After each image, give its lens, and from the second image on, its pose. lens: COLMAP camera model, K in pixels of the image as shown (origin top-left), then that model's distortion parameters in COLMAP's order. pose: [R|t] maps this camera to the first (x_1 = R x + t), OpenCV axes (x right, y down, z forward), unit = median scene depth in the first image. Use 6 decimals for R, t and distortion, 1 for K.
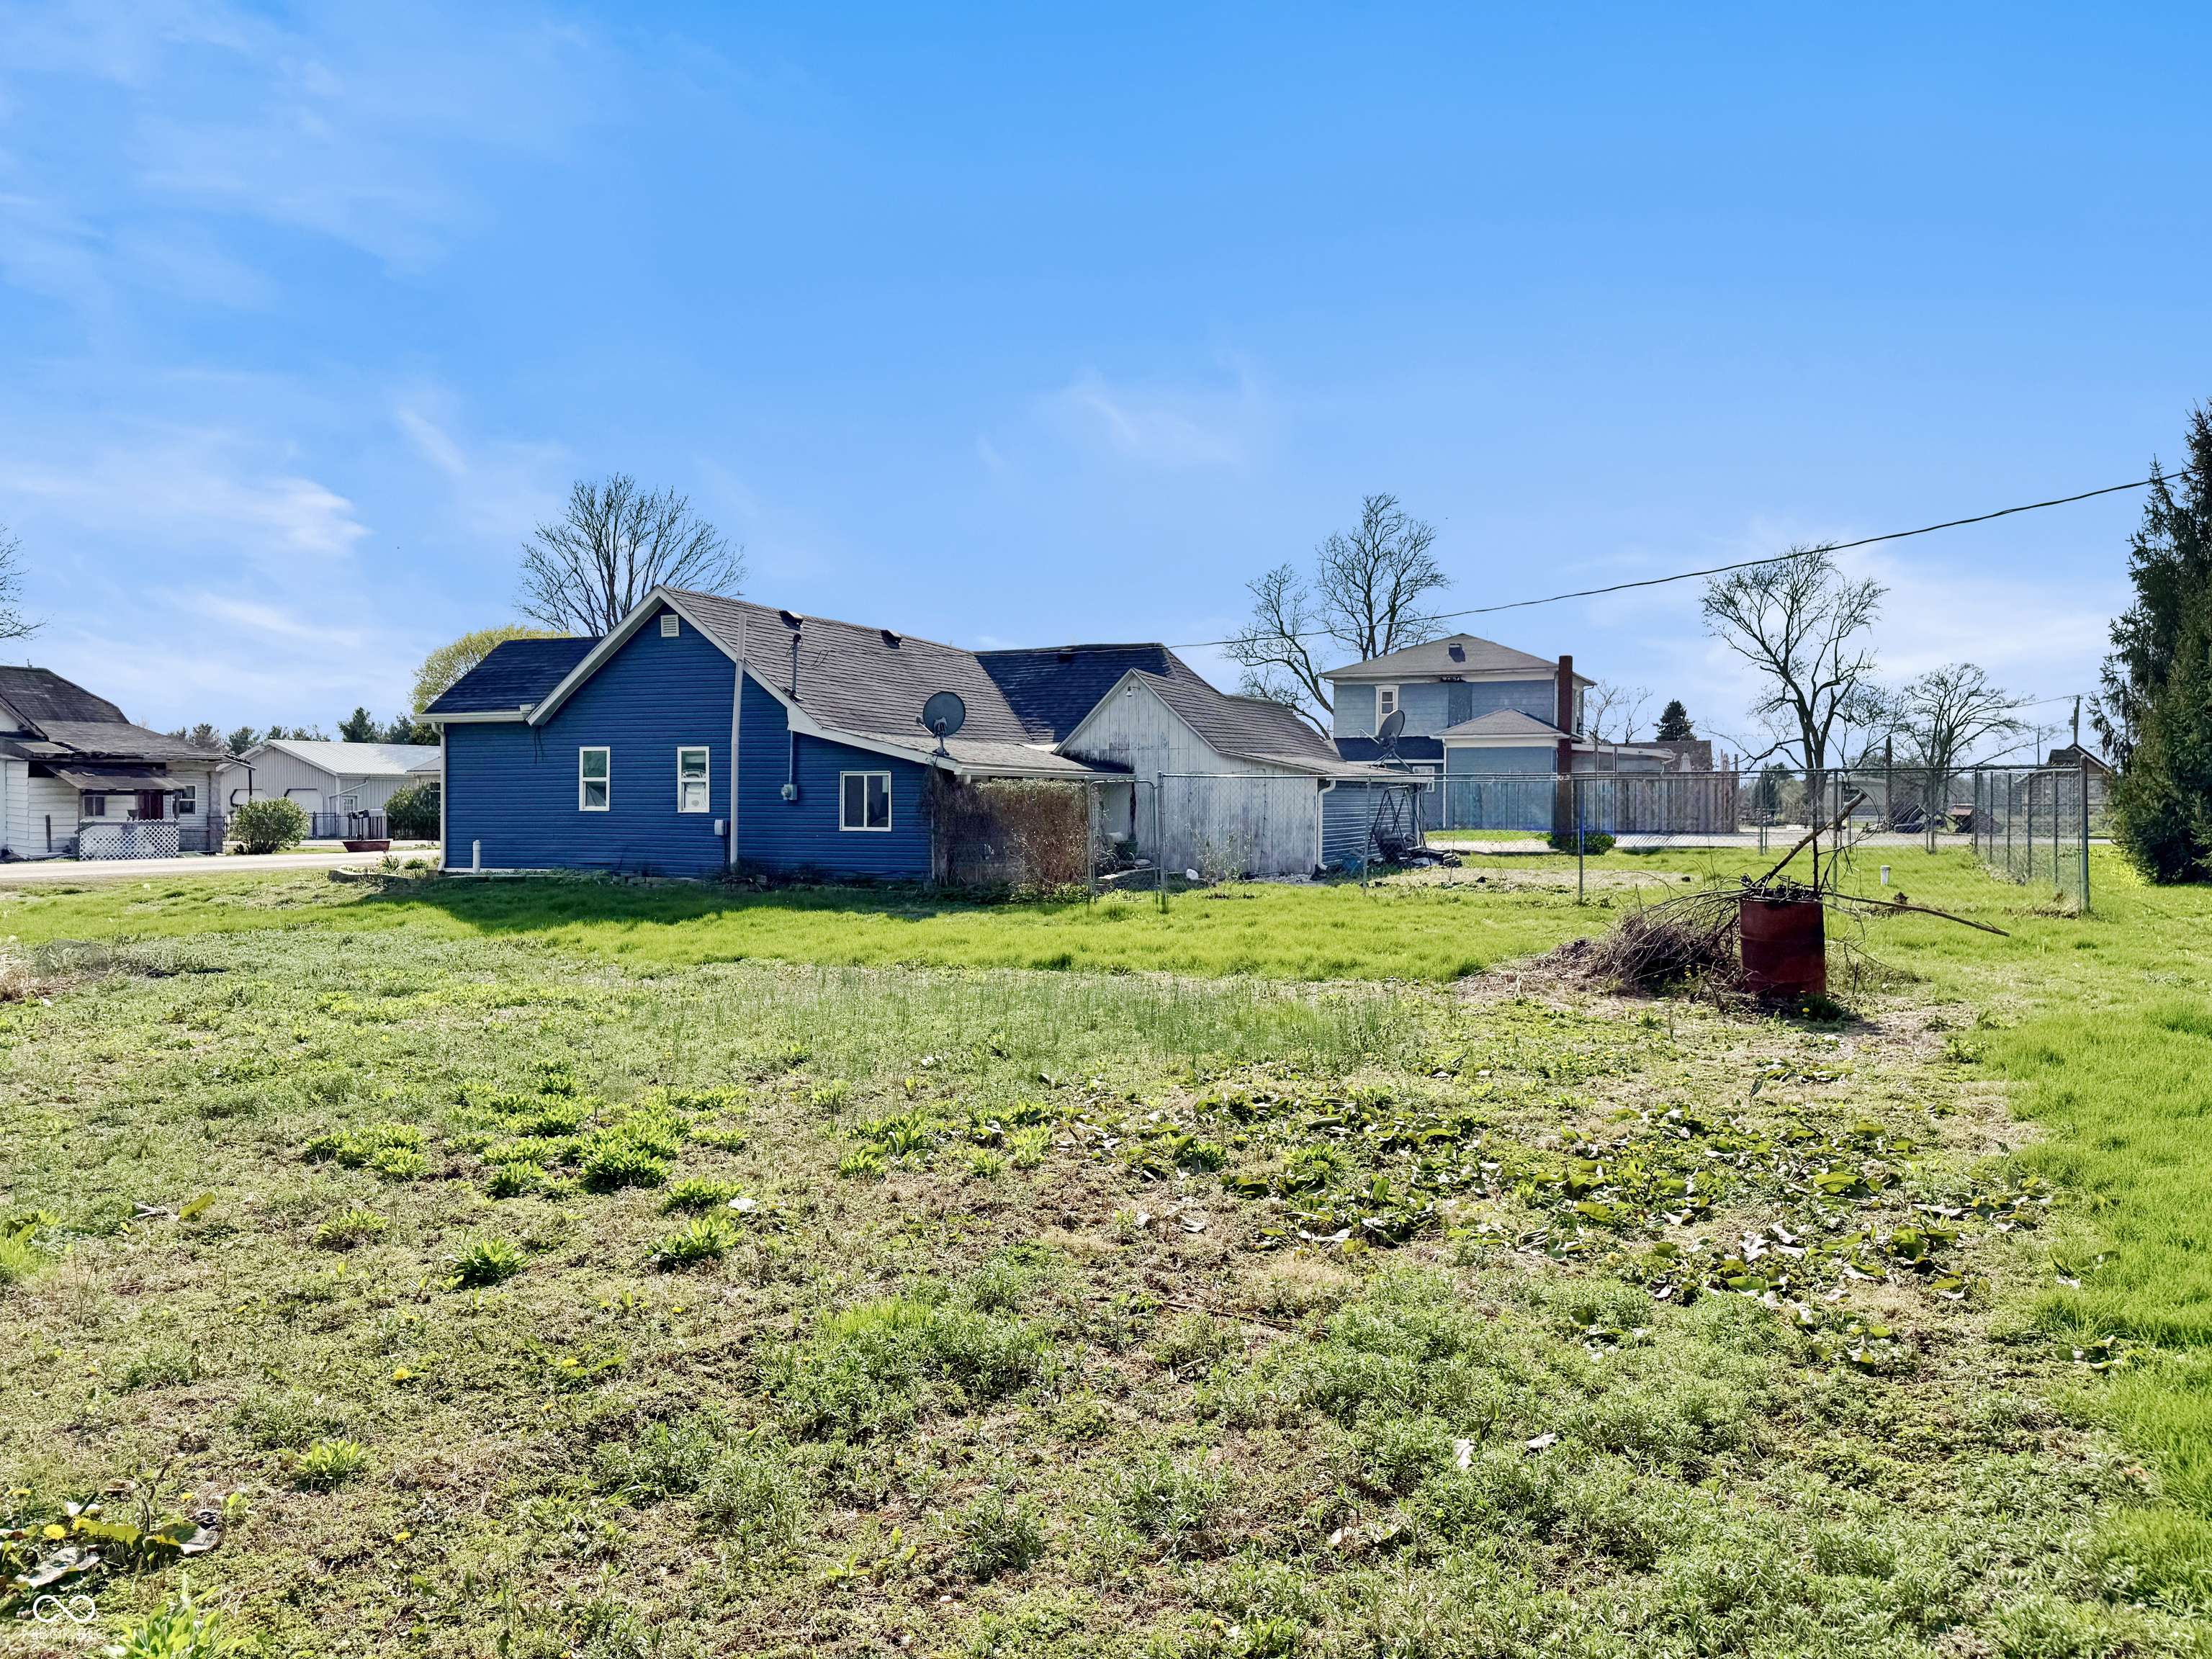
lens RADIAL K [[1569.7, 0, 1104.4], [0, 1569.7, 818.5], [0, 0, 1]] dist [0.079242, -0.096184]
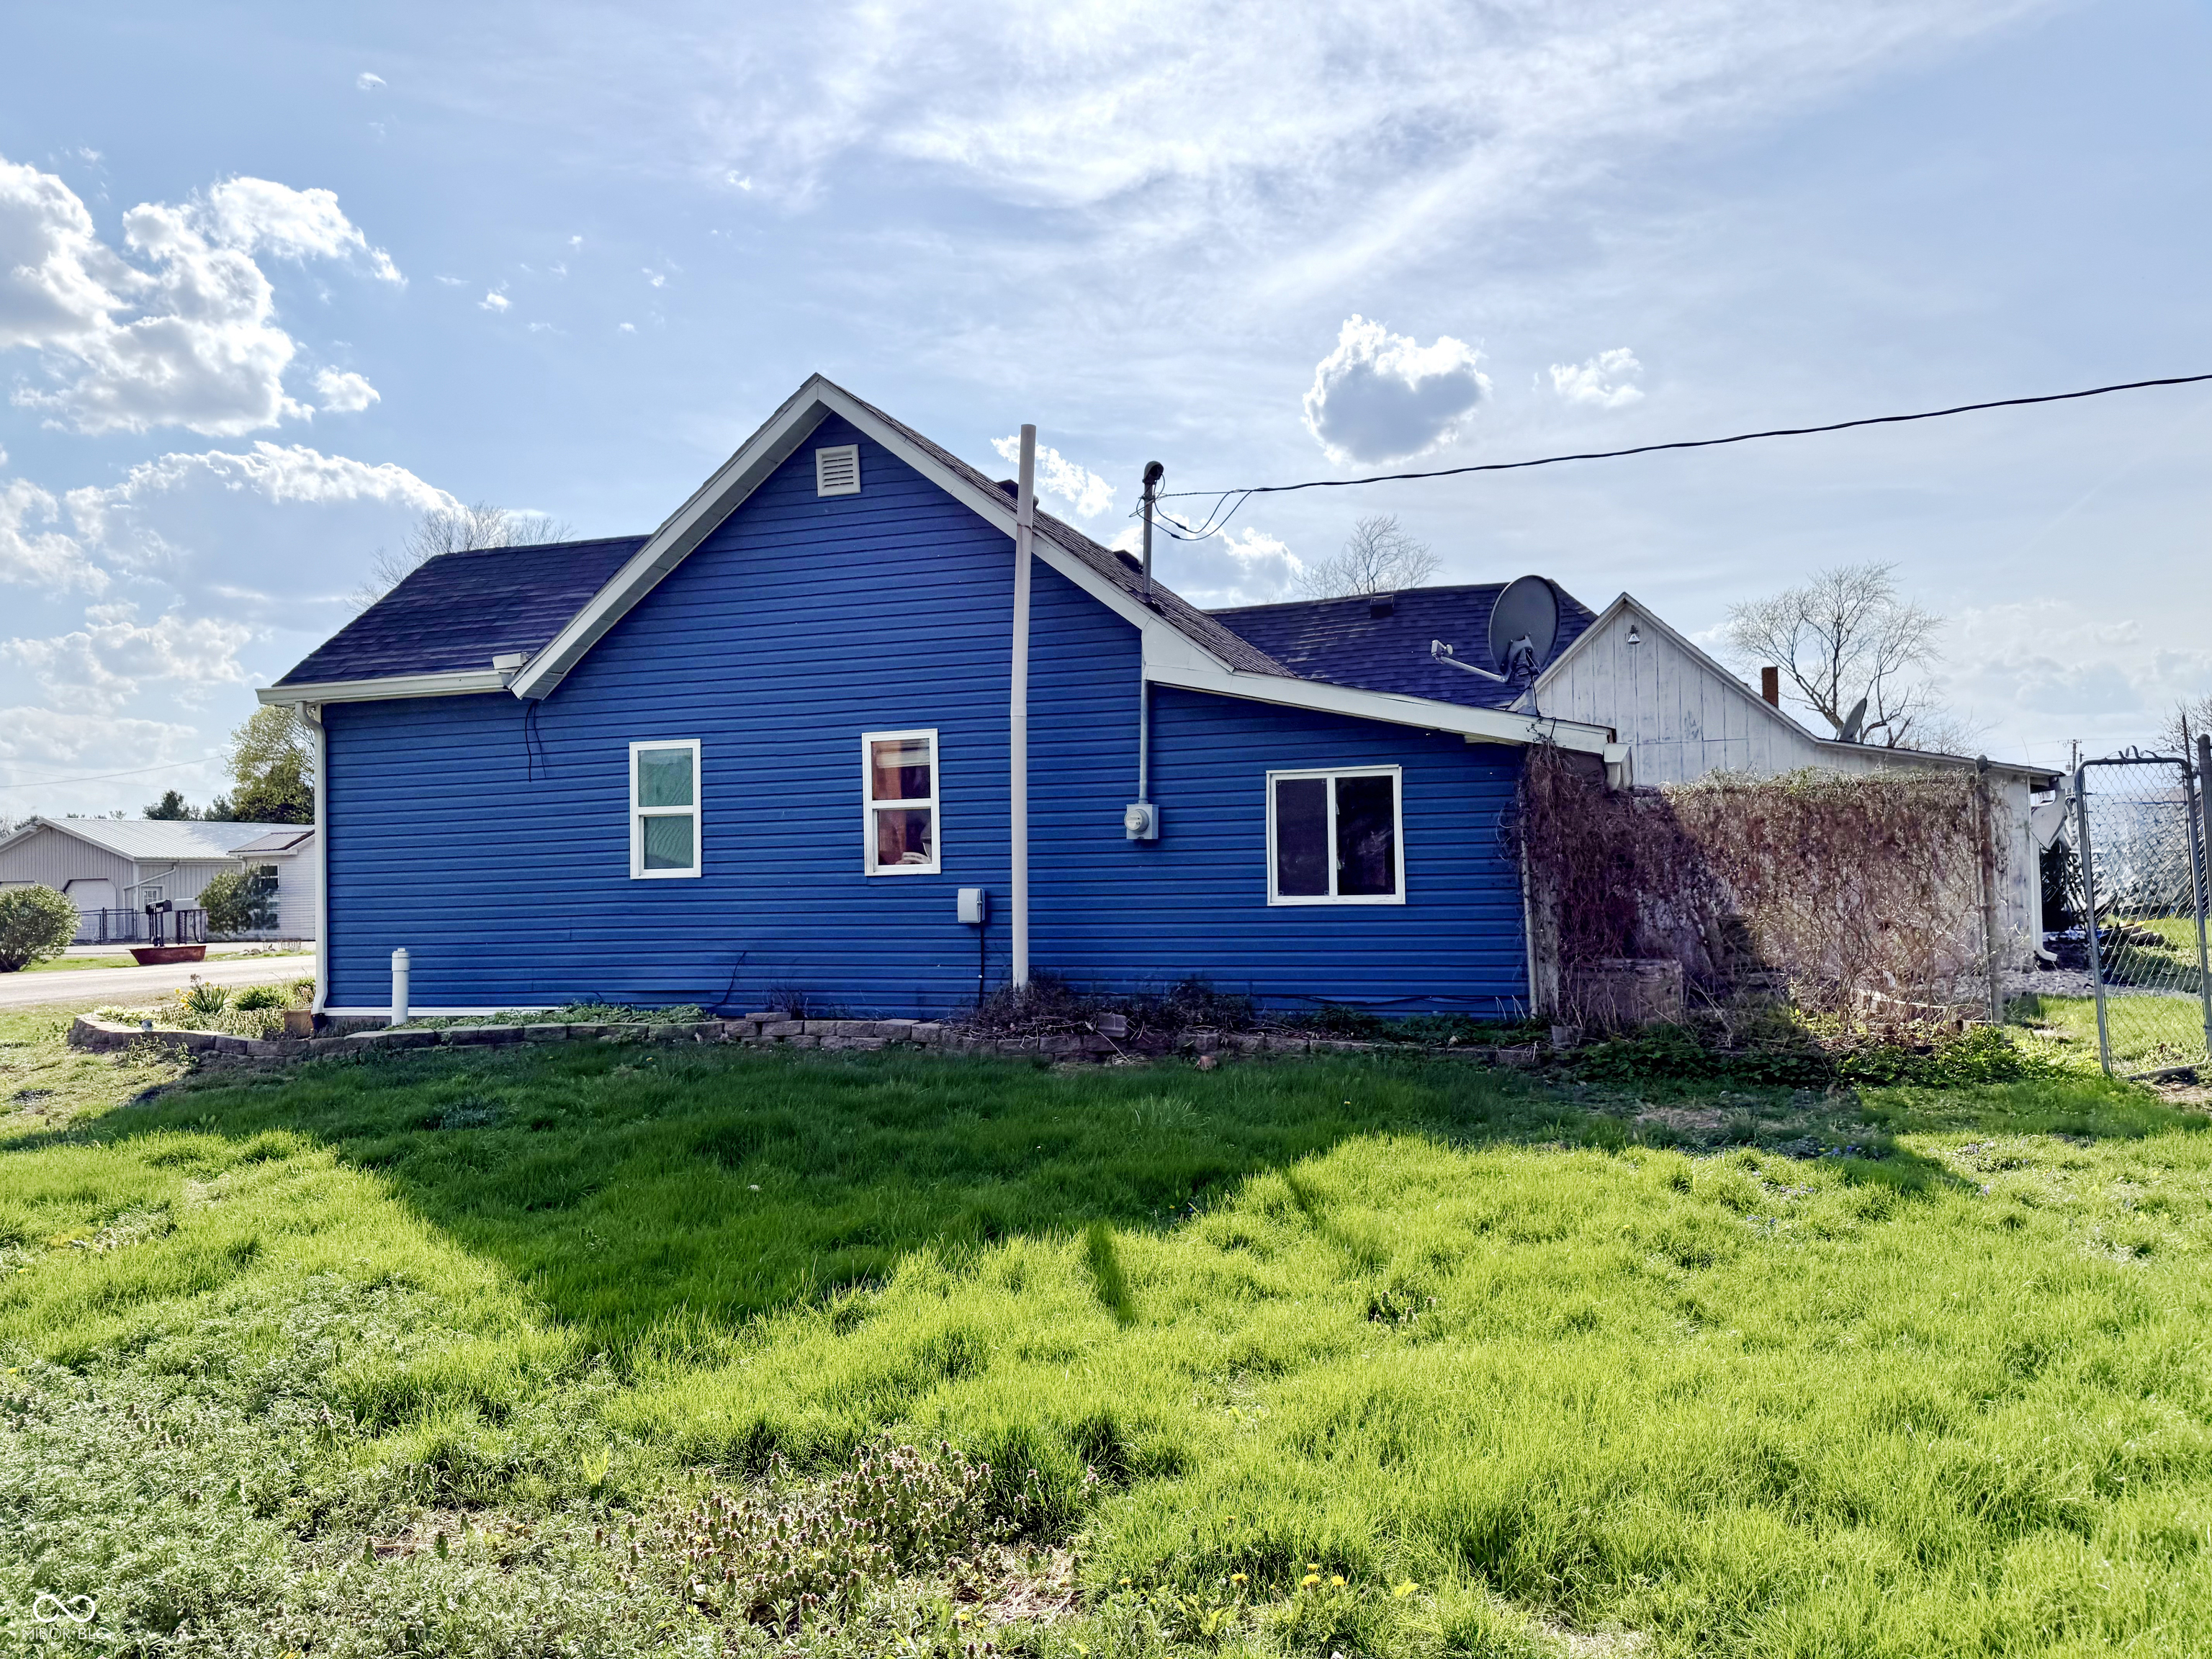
lens RADIAL K [[1569.7, 0, 1104.4], [0, 1569.7, 818.5], [0, 0, 1]] dist [0.079242, -0.096184]
pose [[0.995661, -0.020397, 0.090787, -0.233555], [0.024746, 0.998586, -0.047044, 0.002826], [-0.089699, 0.049087, 0.994759, 0.520448]]
